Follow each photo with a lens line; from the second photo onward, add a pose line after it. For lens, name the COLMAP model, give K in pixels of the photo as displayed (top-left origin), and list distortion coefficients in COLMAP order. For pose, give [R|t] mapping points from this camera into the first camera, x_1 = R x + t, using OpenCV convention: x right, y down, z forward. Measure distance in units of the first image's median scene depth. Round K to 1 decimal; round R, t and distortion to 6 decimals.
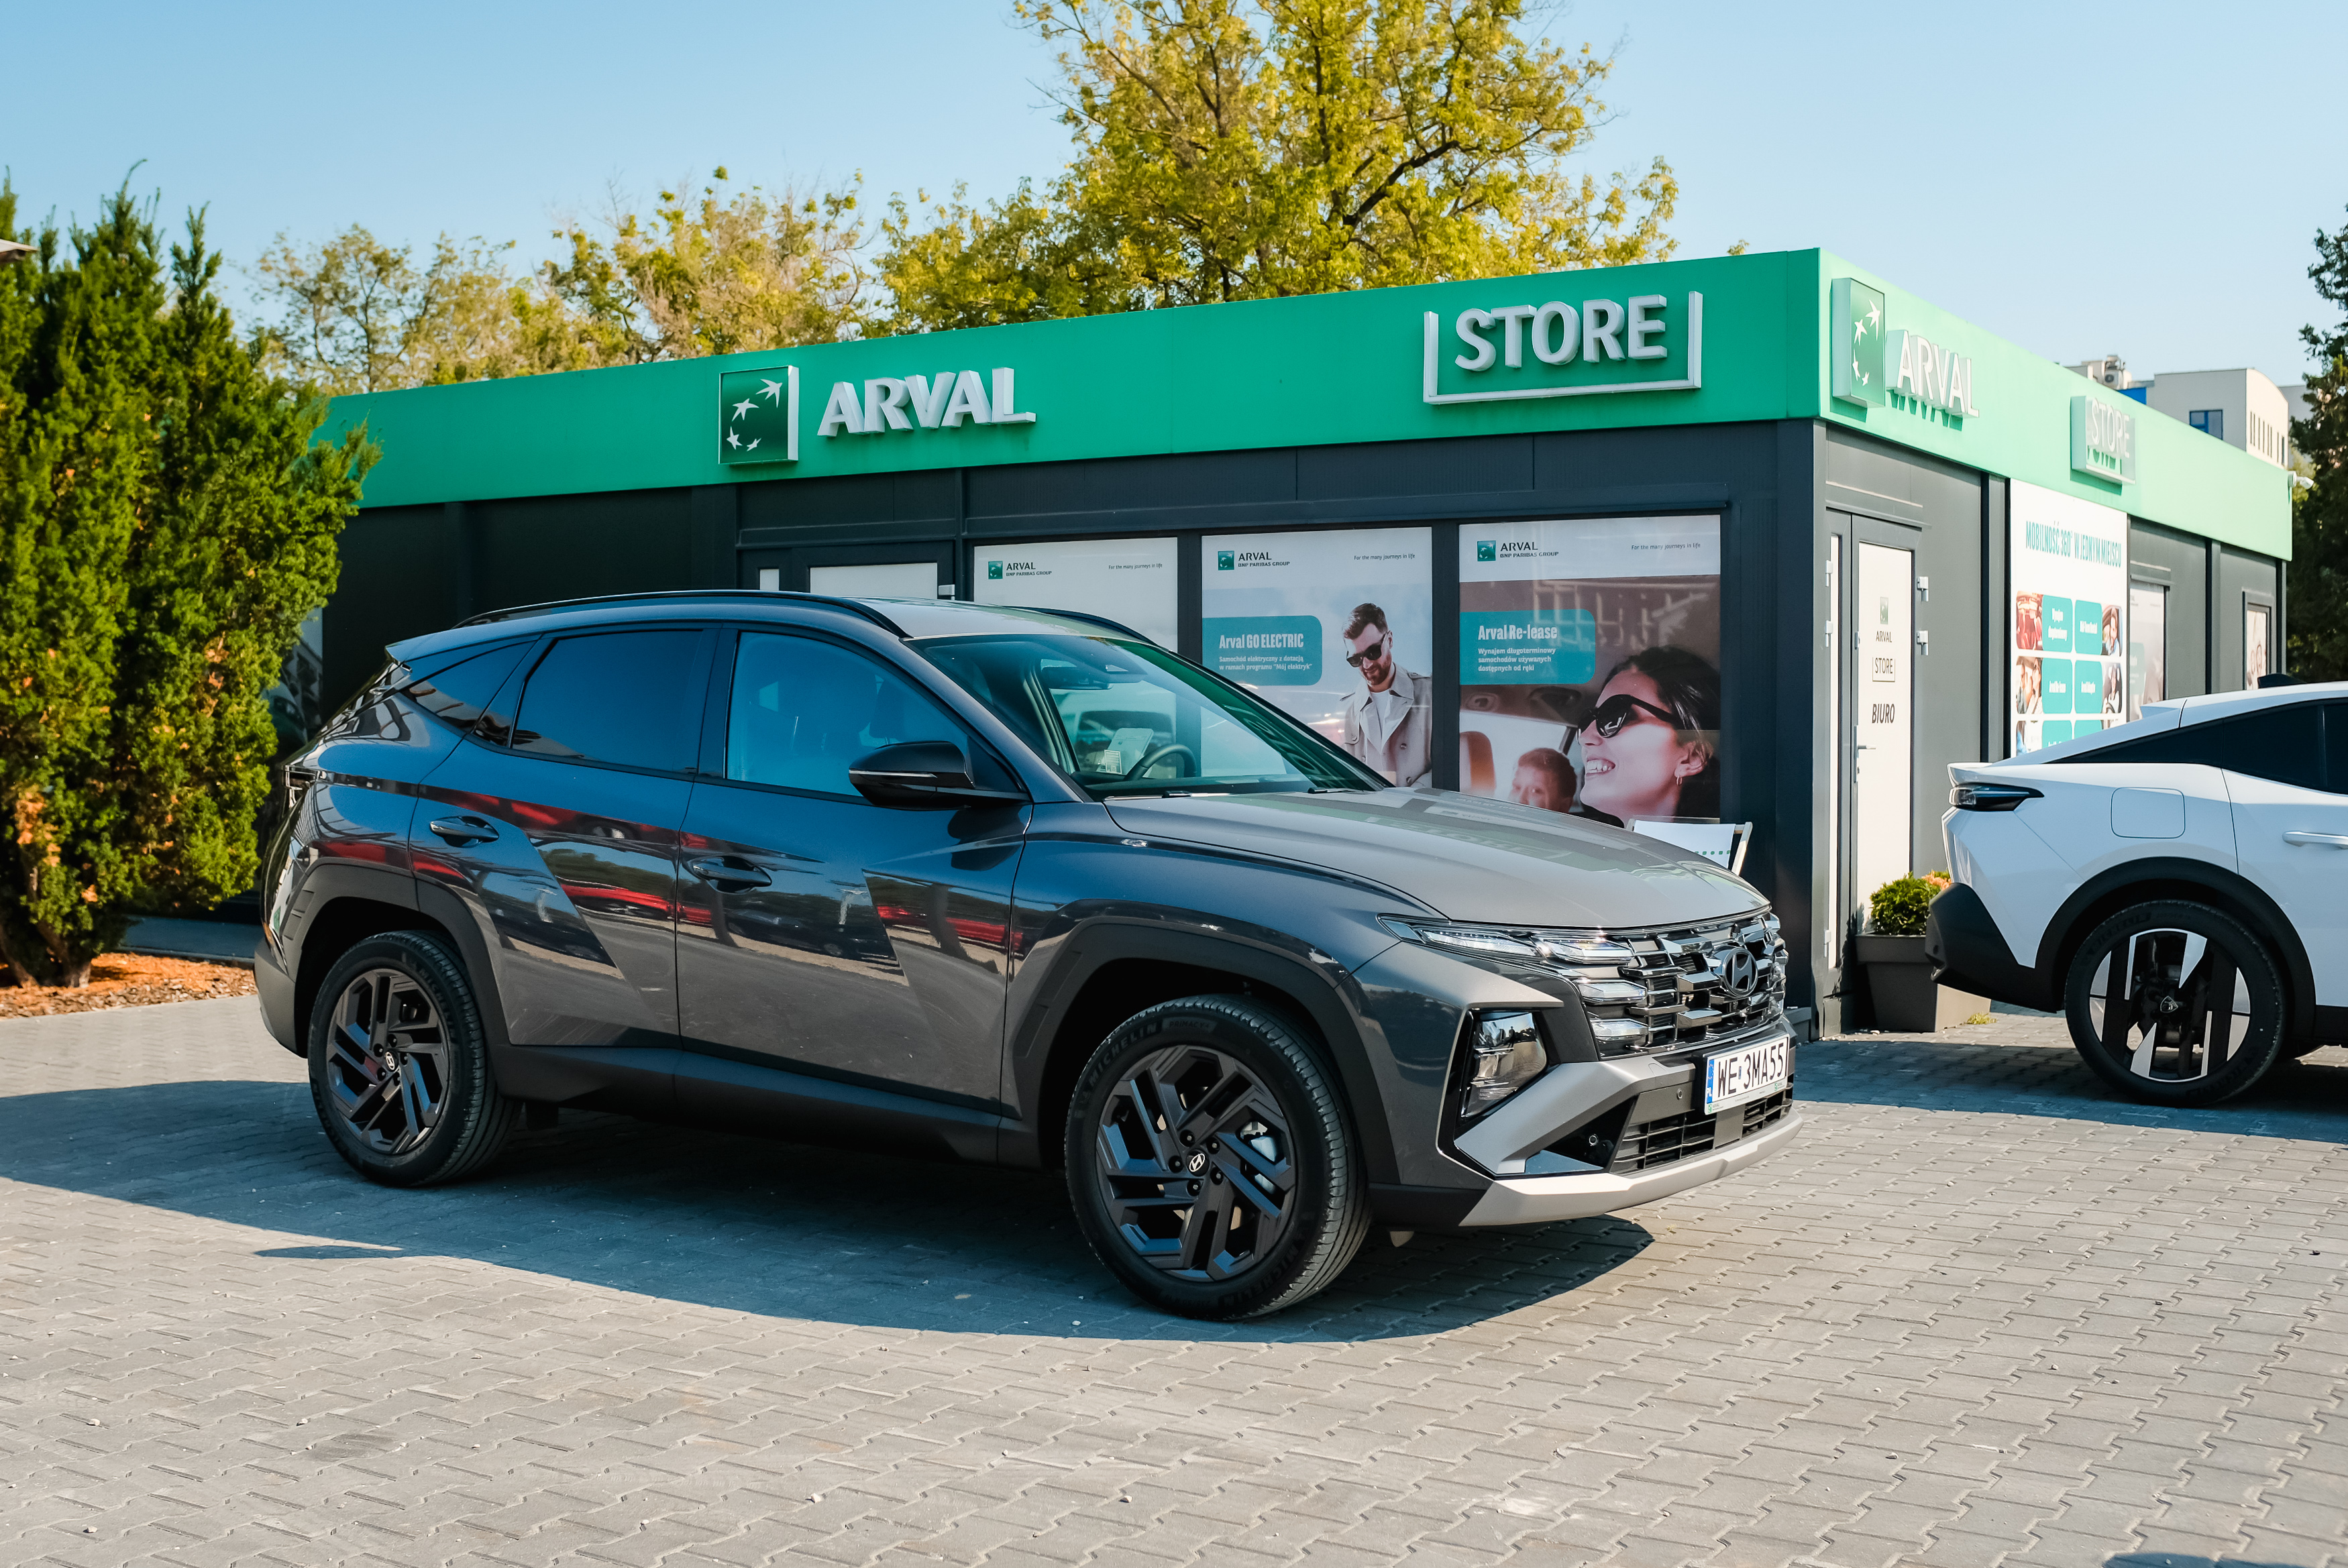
lens RADIAL K [[2416.2, 0, 1179.3], [0, 2416.2, 730.4], [0, 0, 1]] dist [-0.050474, 0.007125]
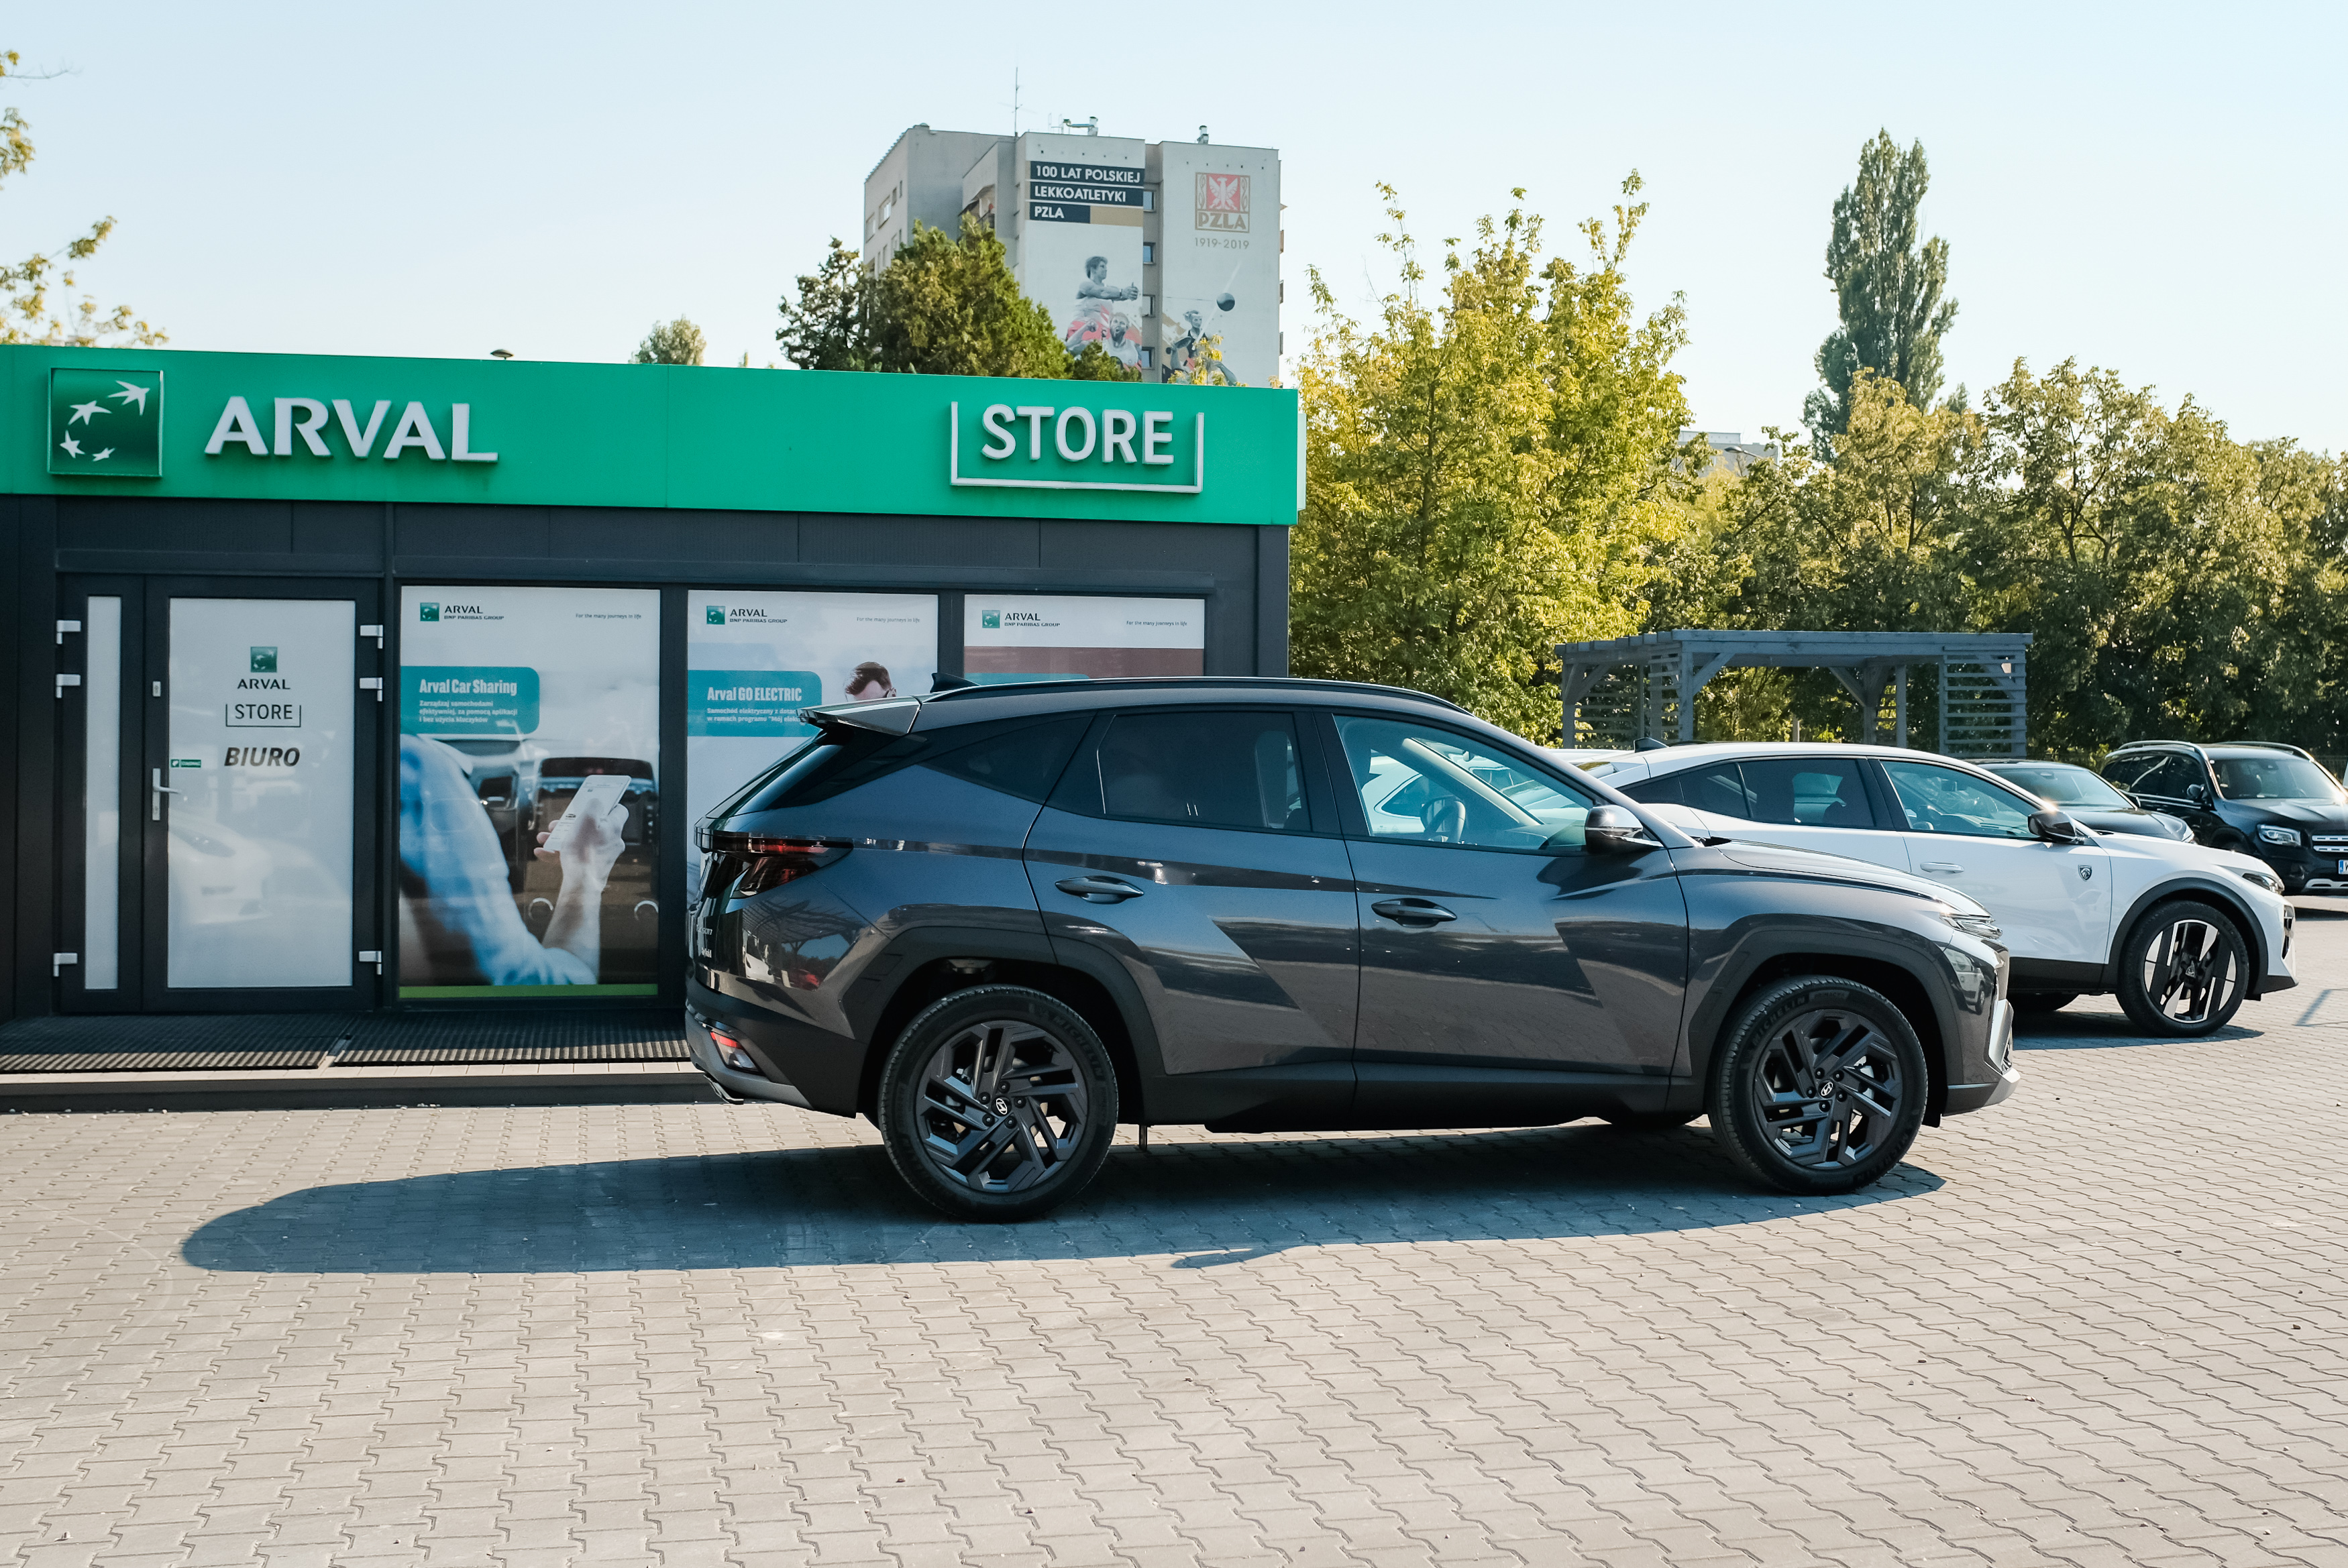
lens RADIAL K [[2578.2, 0, 1212.2], [0, 2578.2, 787.9], [0, 0, 1]] dist [-0.035570, 0.019330]
pose [[0.720552, -0.010453, 0.693322, -0.639158], [0.001353, 0.999906, 0.013669, -0.012205], [-0.693400, -0.008912, 0.720498, 0.064341]]
